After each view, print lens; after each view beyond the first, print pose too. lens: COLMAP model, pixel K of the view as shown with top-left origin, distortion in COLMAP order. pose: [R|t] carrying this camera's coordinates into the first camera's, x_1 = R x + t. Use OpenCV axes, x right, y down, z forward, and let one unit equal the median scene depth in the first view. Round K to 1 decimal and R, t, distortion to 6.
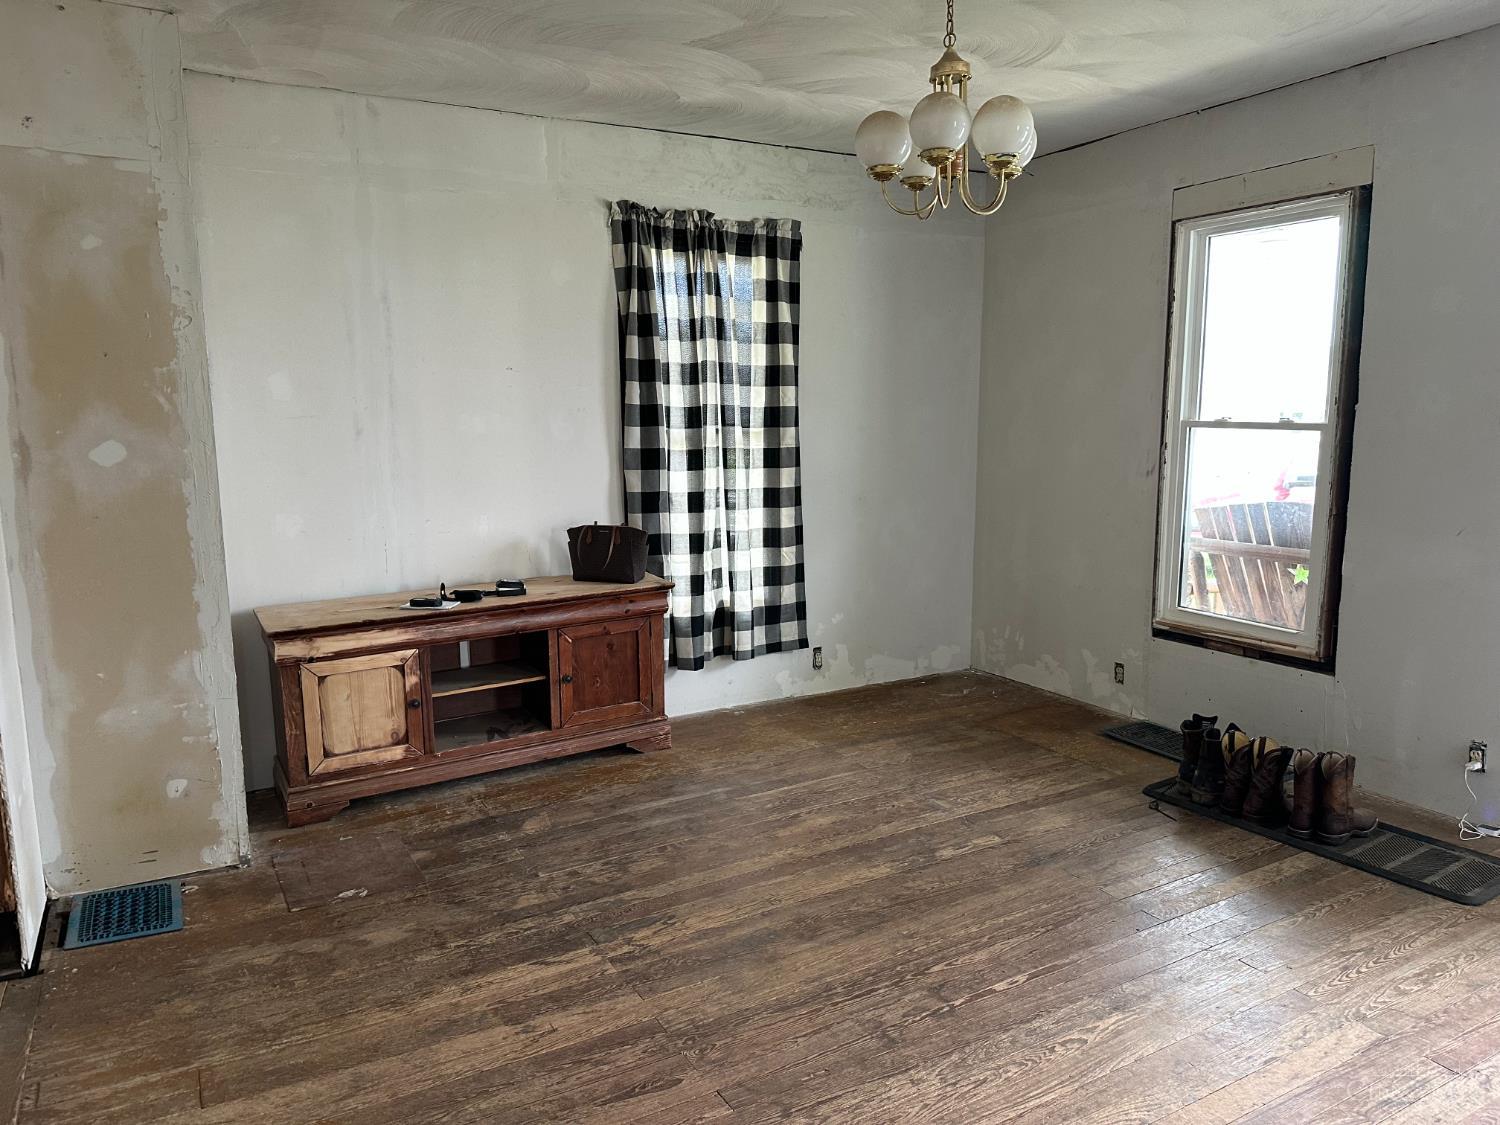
lens RADIAL K [[1026.9, 0, 746.5], [0, 1026.9, 562.0], [0, 0, 1]] dist [0.143032, -0.179512]
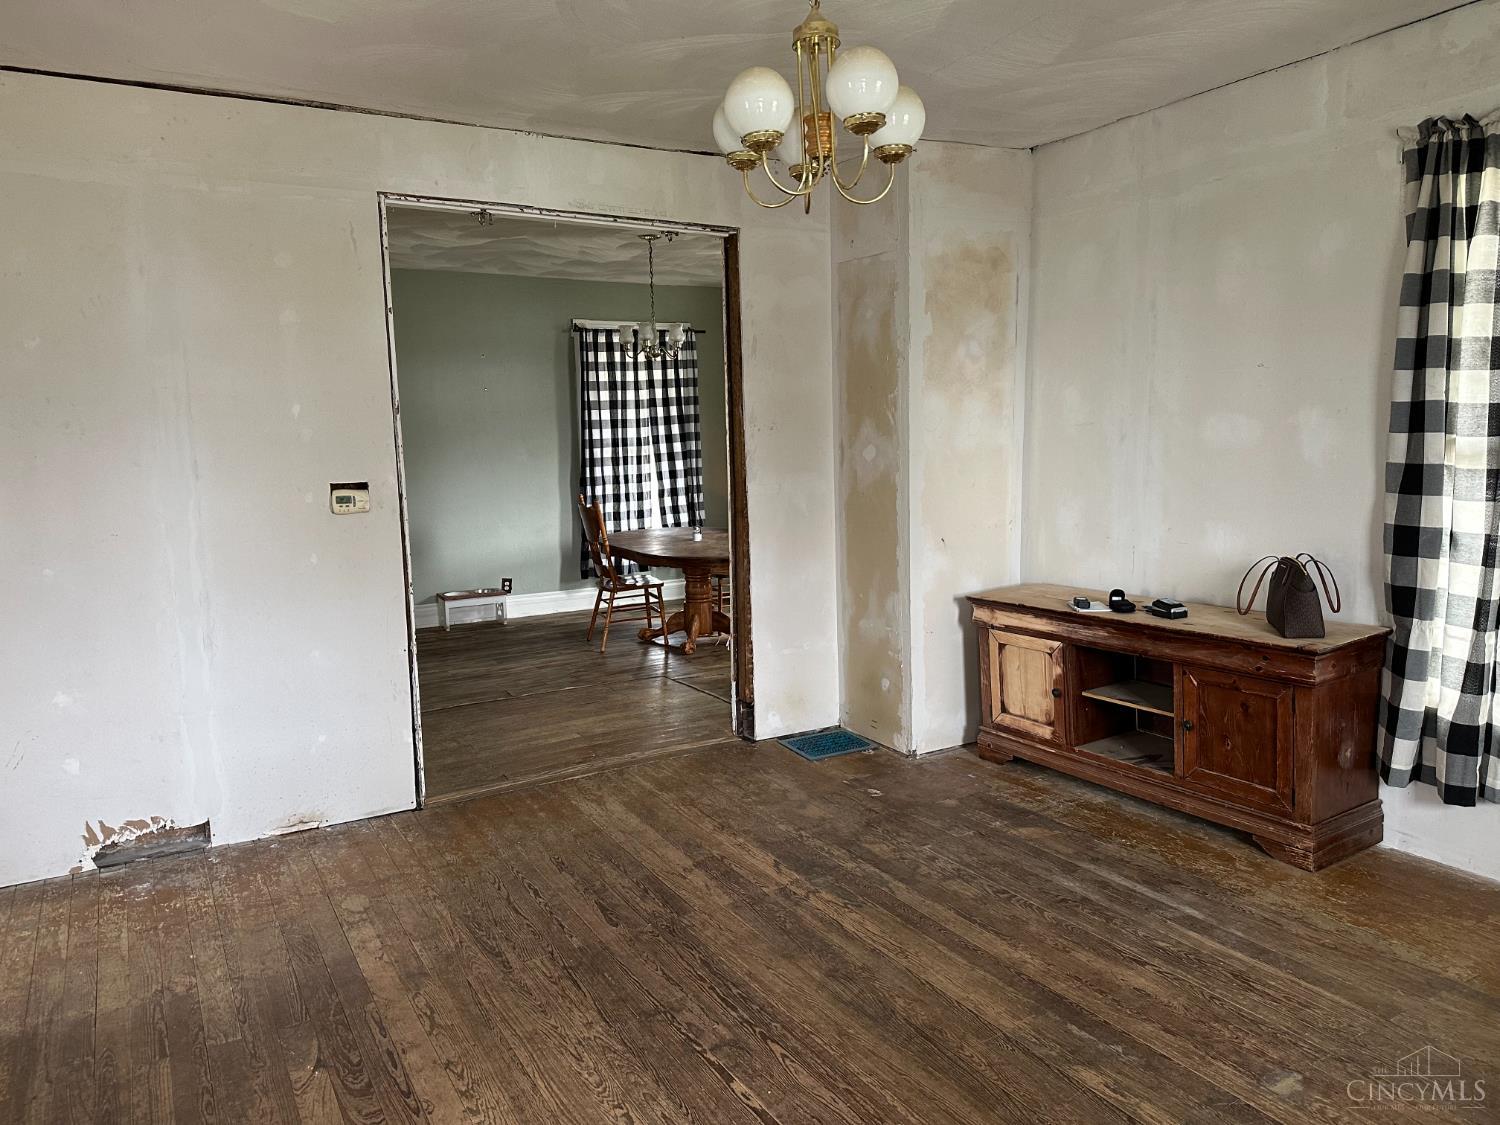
lens RADIAL K [[1026.9, 0, 746.5], [0, 1026.9, 562.0], [0, 0, 1]] dist [0.143032, -0.179512]
pose [[0.031985, 0.135106, -0.990315, 0.750813], [-0.124519, 0.983641, 0.130174, -0.100519], [0.991702, 0.119149, 0.048285, 0.651200]]
